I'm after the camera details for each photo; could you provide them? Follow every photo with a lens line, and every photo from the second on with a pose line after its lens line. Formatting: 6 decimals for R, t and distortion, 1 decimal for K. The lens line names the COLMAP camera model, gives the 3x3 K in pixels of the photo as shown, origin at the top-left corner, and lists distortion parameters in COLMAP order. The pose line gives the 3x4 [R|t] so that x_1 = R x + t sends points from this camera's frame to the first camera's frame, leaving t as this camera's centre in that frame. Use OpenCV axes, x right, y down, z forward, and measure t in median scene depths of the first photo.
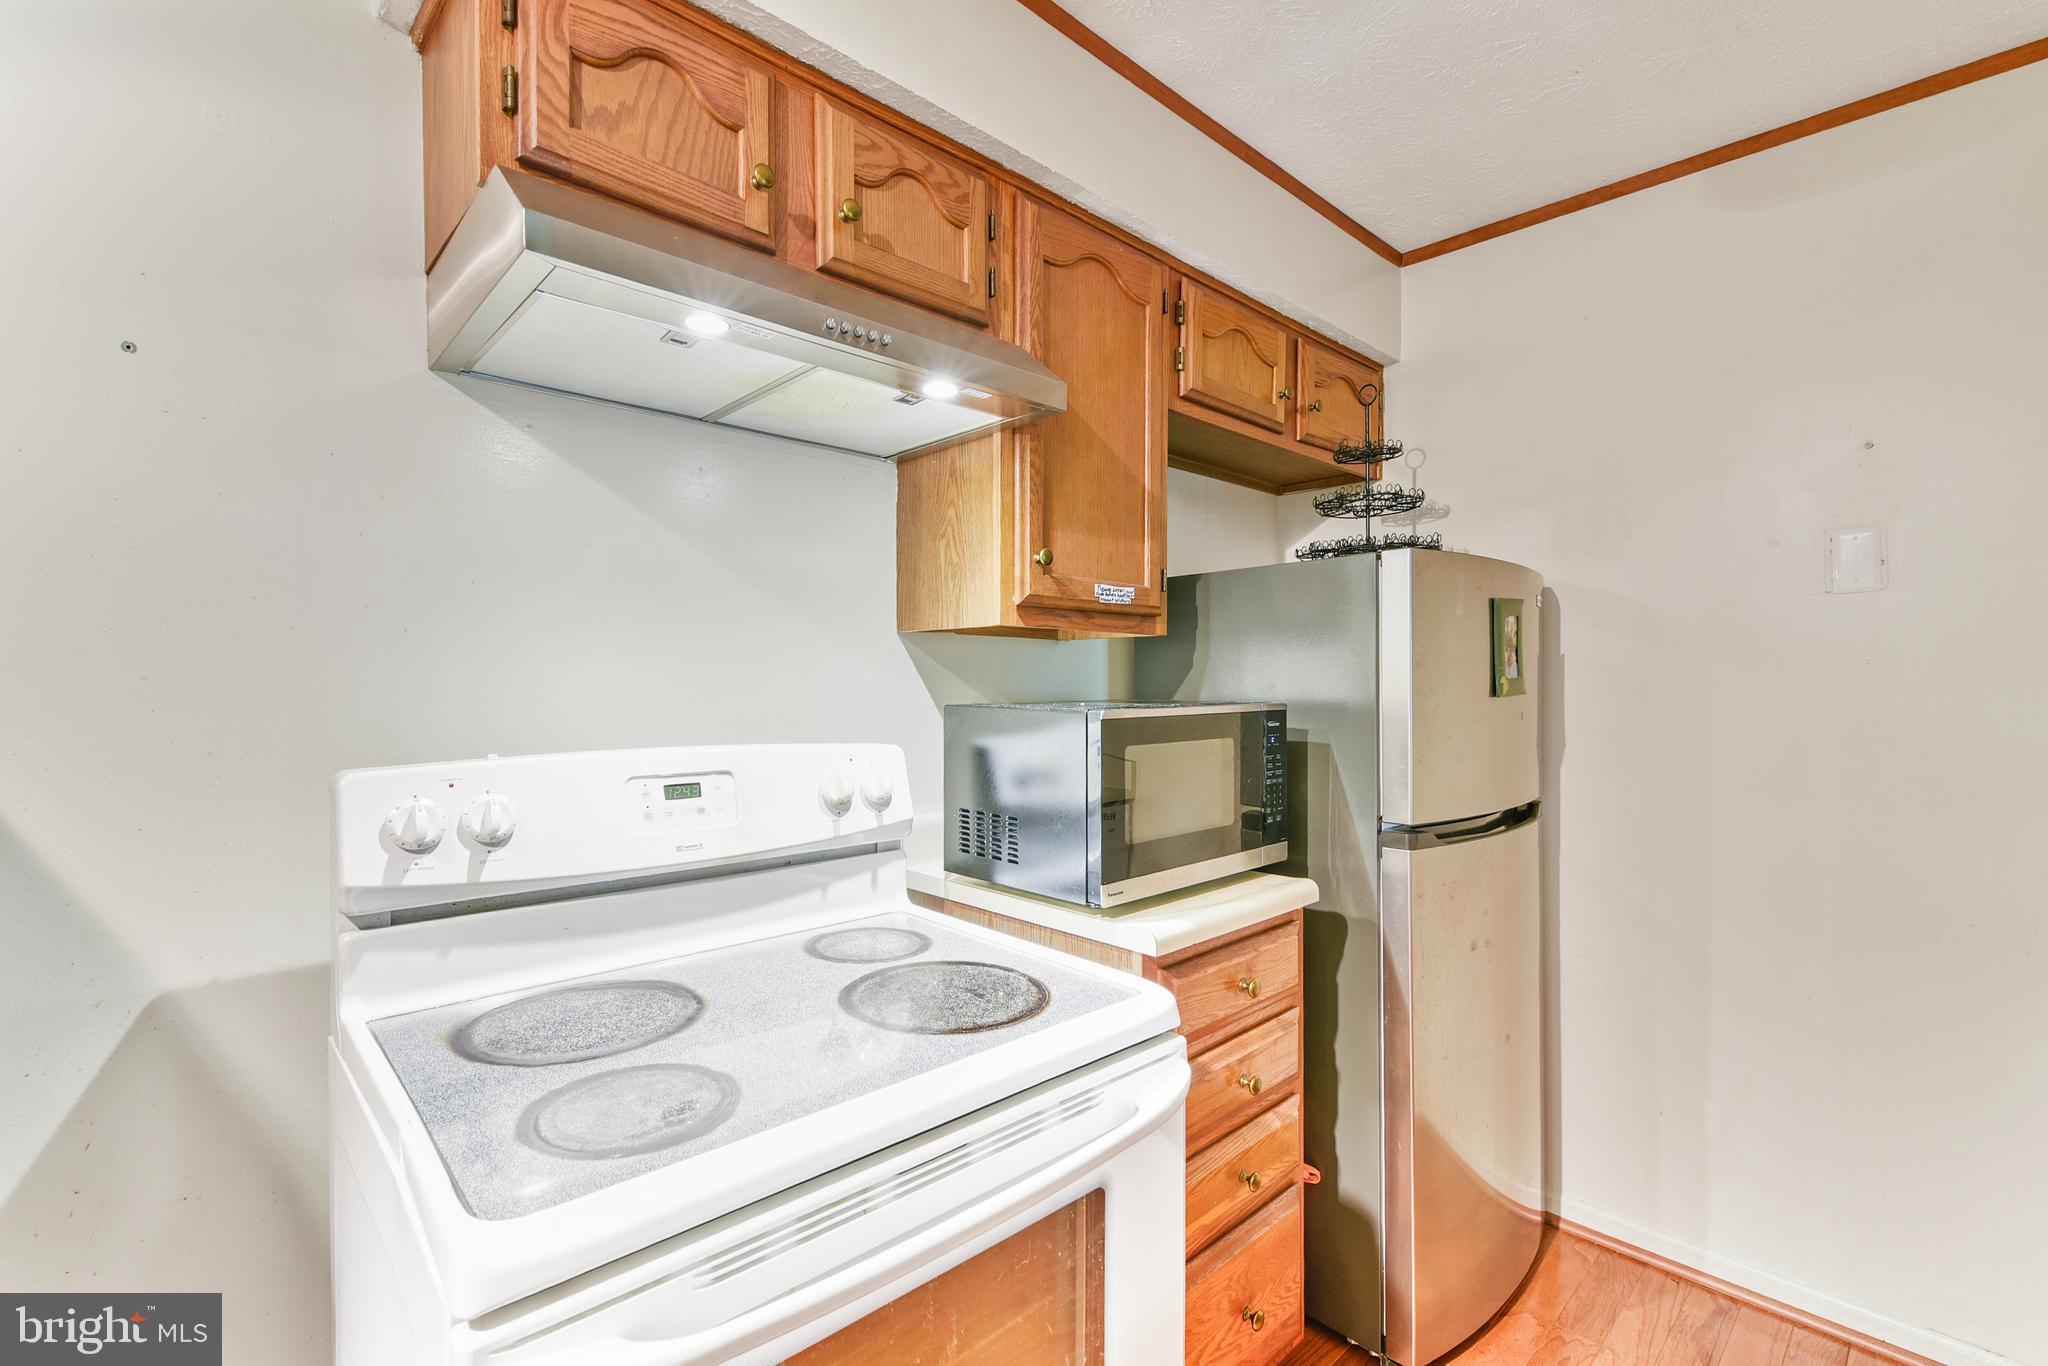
lens RADIAL K [[893.7, 0, 1023.2], [0, 893.7, 691.4], [0, 0, 1]] dist [0.015144, -0.011436]
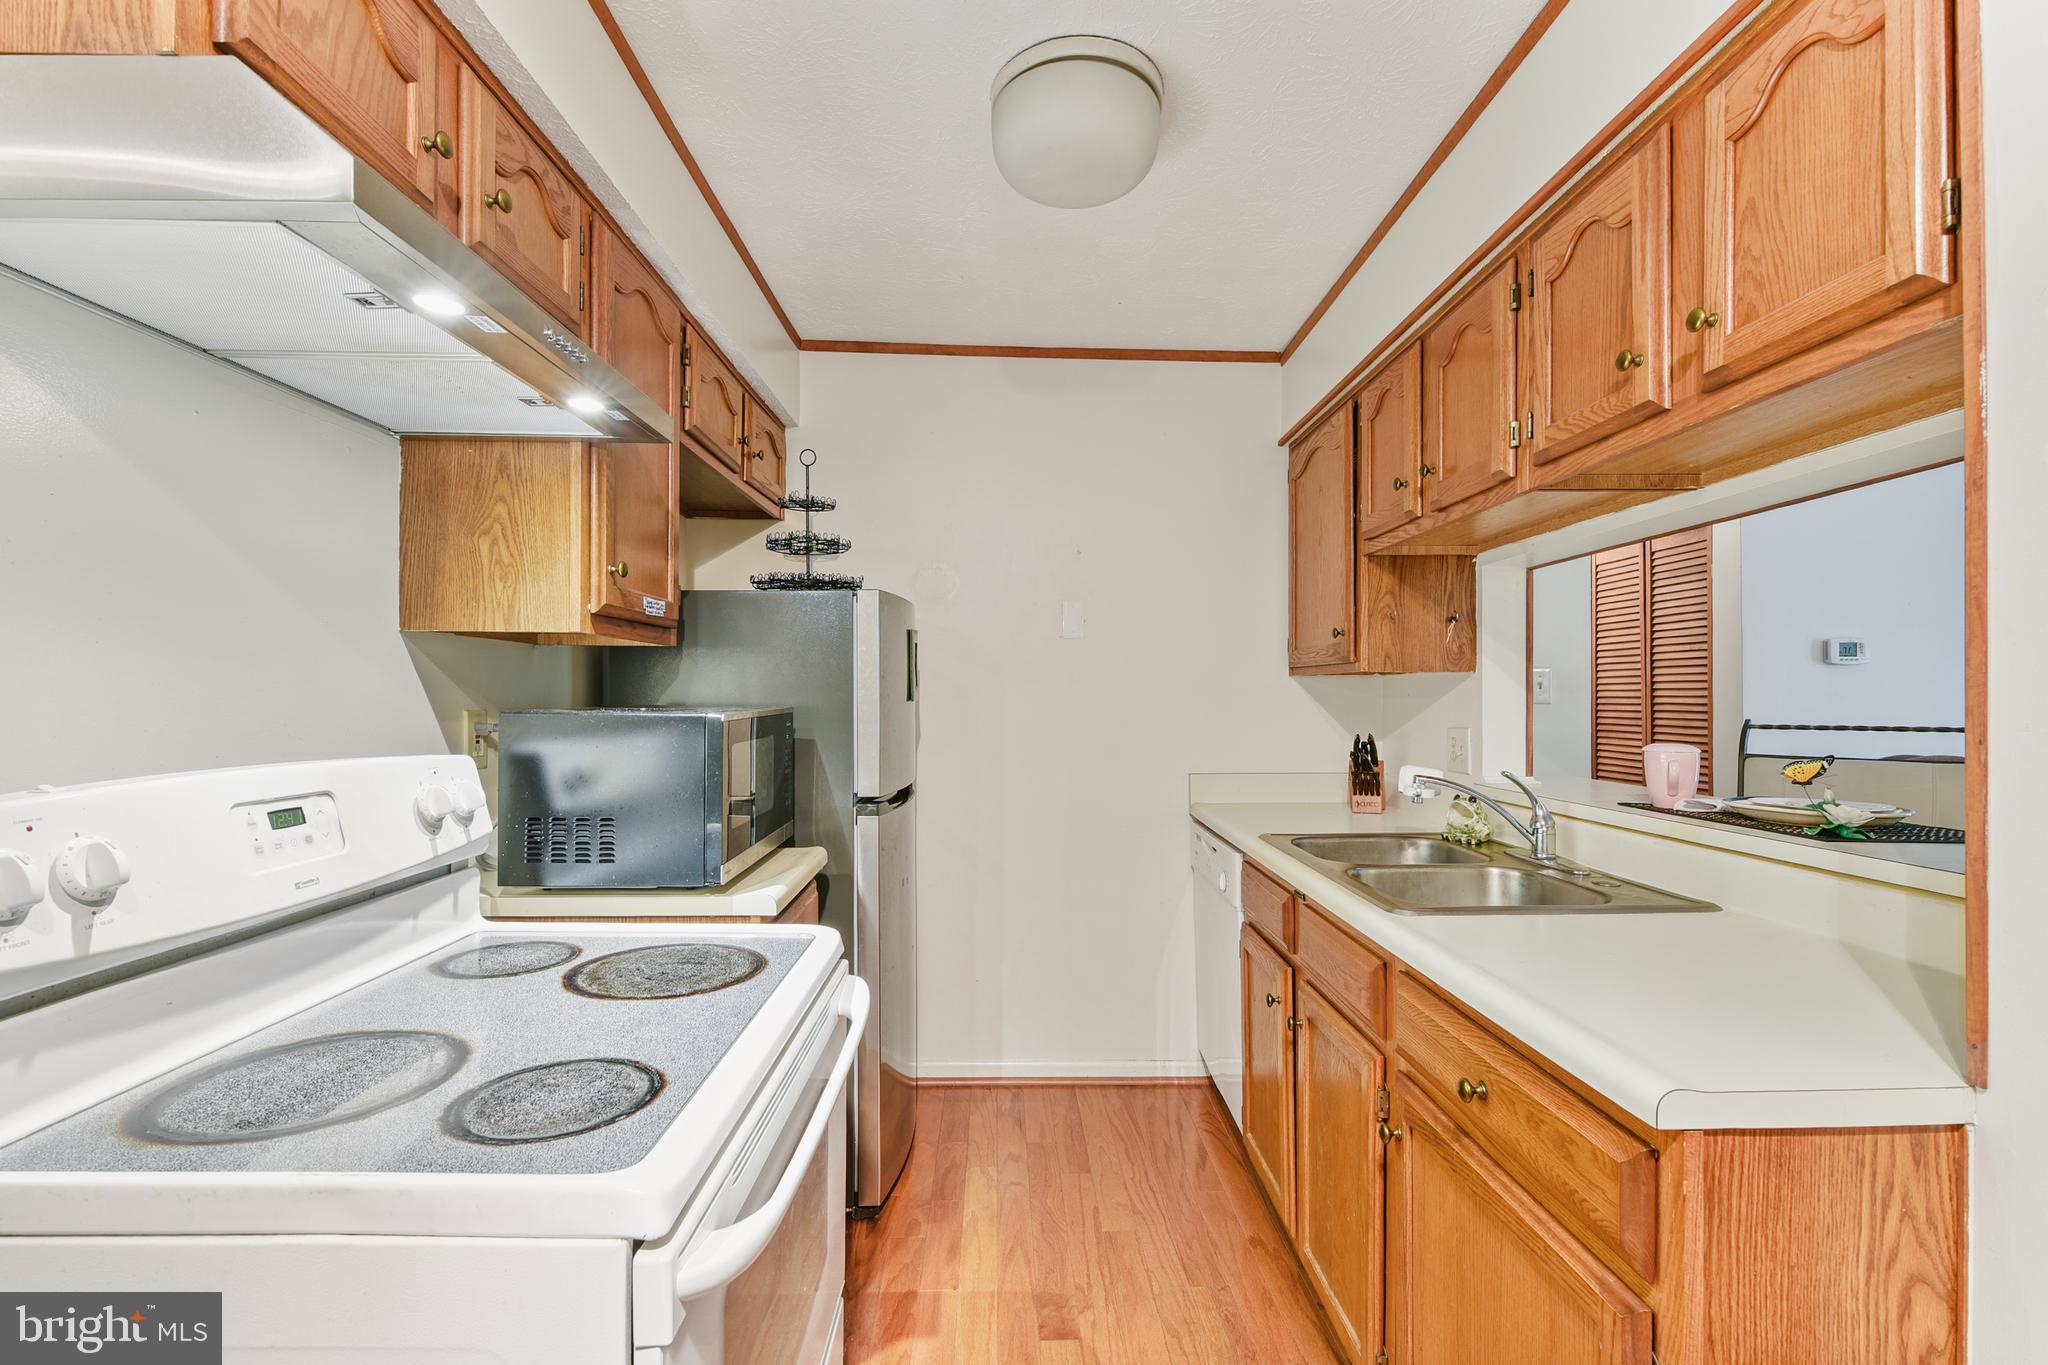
lens RADIAL K [[893.7, 0, 1023.2], [0, 893.7, 690.9], [0, 0, 1]] dist [0.015144, -0.011436]
pose [[0.661747, 0.004256, 0.749715, -0.475638], [0.001281, 0.999976, -0.006806, 0.000109], [-0.749726, 0.005464, 0.661726, -0.053174]]
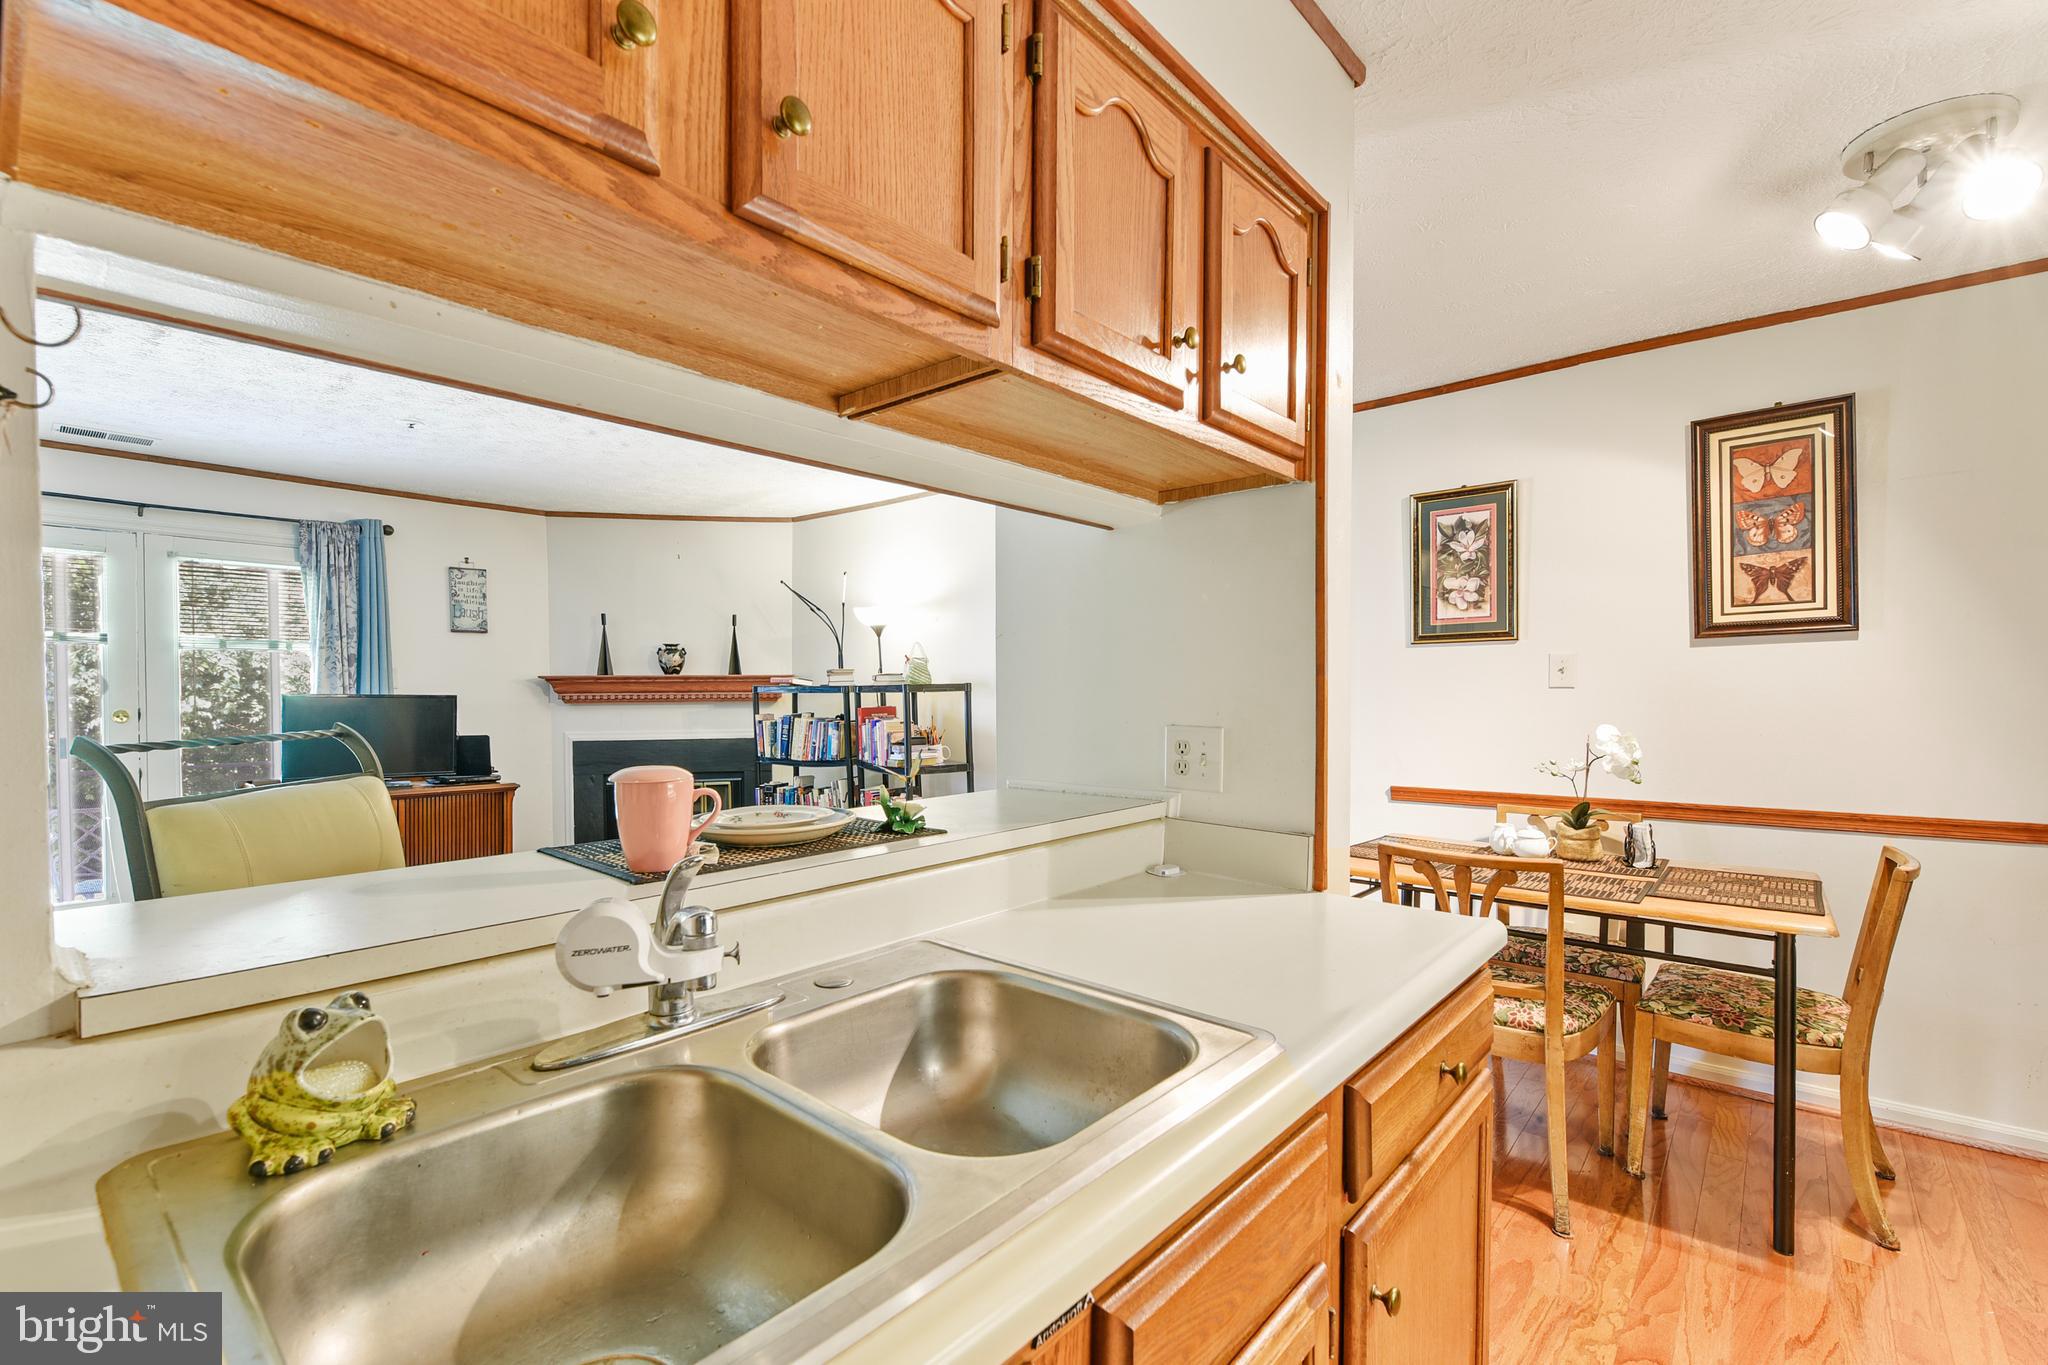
lens RADIAL K [[911.4, 0, 1020.0], [0, 911.4, 696.1], [0, 0, 1]] dist [0.019252, -0.011074]
pose [[-0.993591, -0.001231, -0.113029, 0.803071], [-0.002396, 0.999945, 0.010179, -0.001821], [0.113010, 0.010385, -0.993540, 0.905065]]
